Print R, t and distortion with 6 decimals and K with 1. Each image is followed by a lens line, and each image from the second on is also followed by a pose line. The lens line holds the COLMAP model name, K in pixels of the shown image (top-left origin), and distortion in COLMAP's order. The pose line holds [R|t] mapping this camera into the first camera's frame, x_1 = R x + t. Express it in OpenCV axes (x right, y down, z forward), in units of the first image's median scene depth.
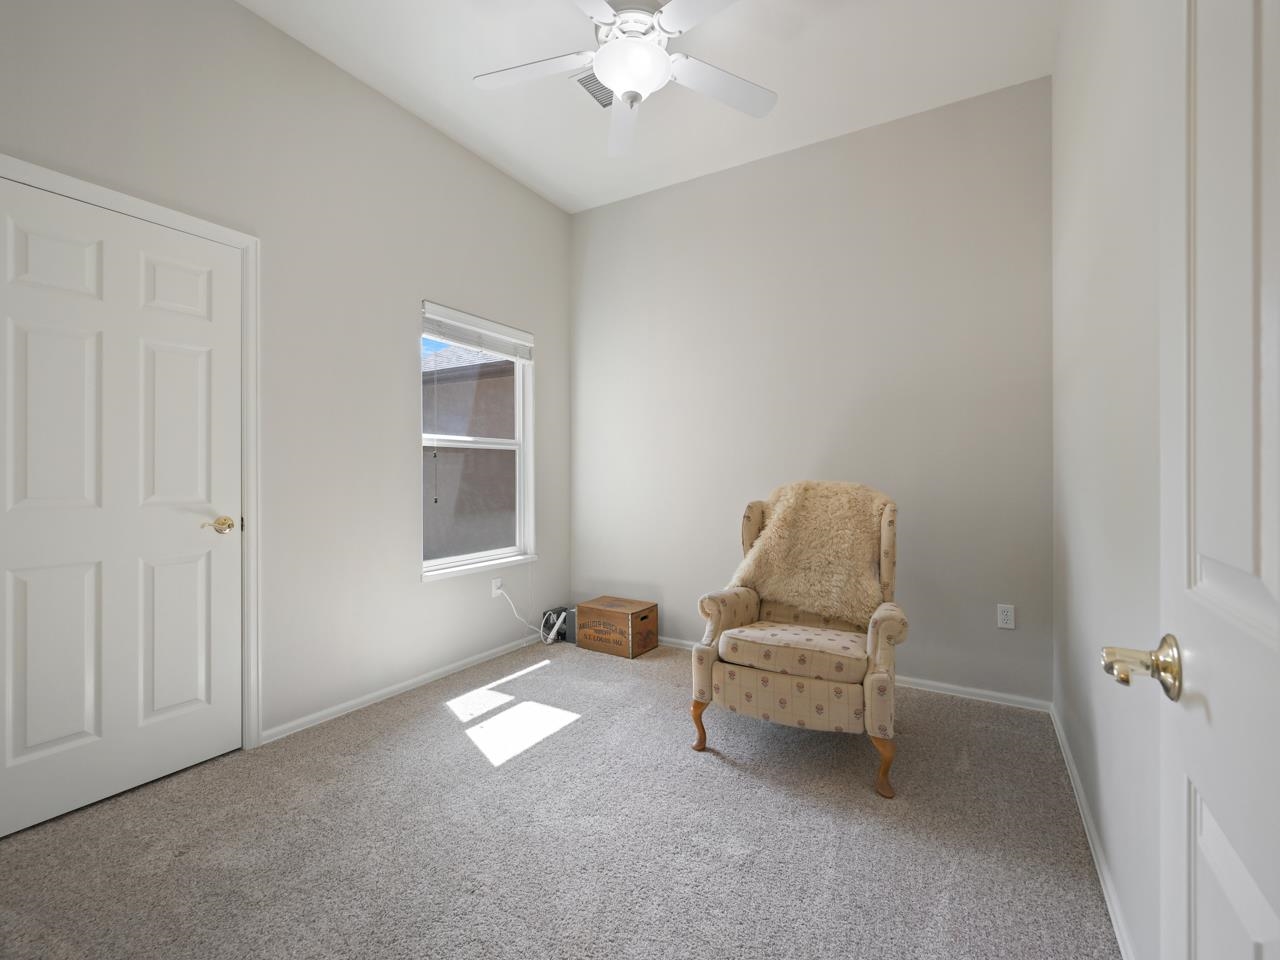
lens RADIAL K [[575.2, 0, 642.9], [0, 575.2, 464.4], [0, 0, 1]] dist [-0.001919, 0.000214]
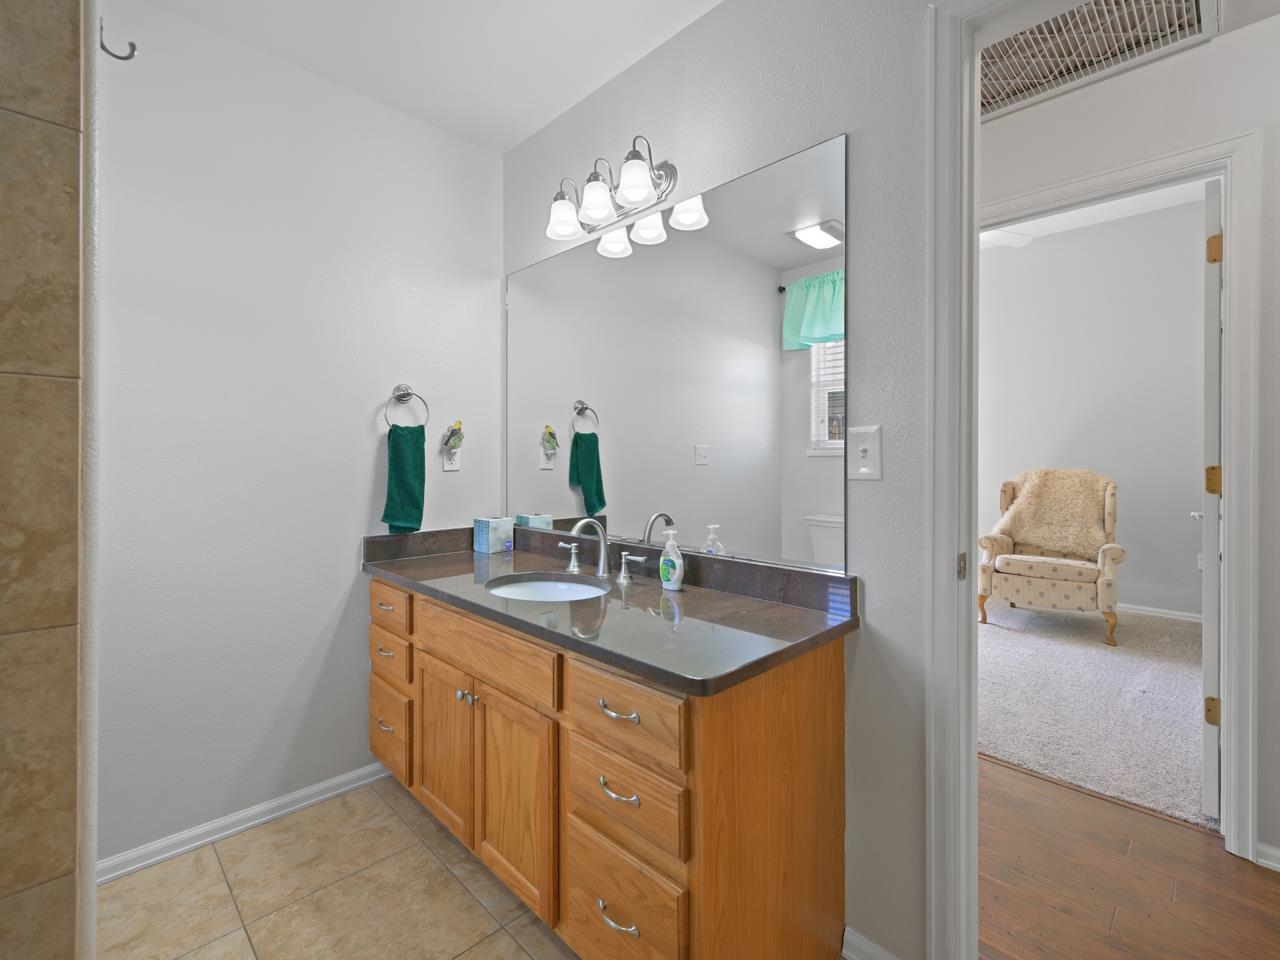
lens RADIAL K [[575.2, 0, 642.9], [0, 575.2, 464.4], [0, 0, 1]] dist [-0.001919, 0.000214]
pose [[0.968490, 0.003539, -0.249026, -0.418596], [0.000580, 0.999864, 0.016465, -0.007660], [0.249050, -0.016090, 0.968357, -0.831907]]
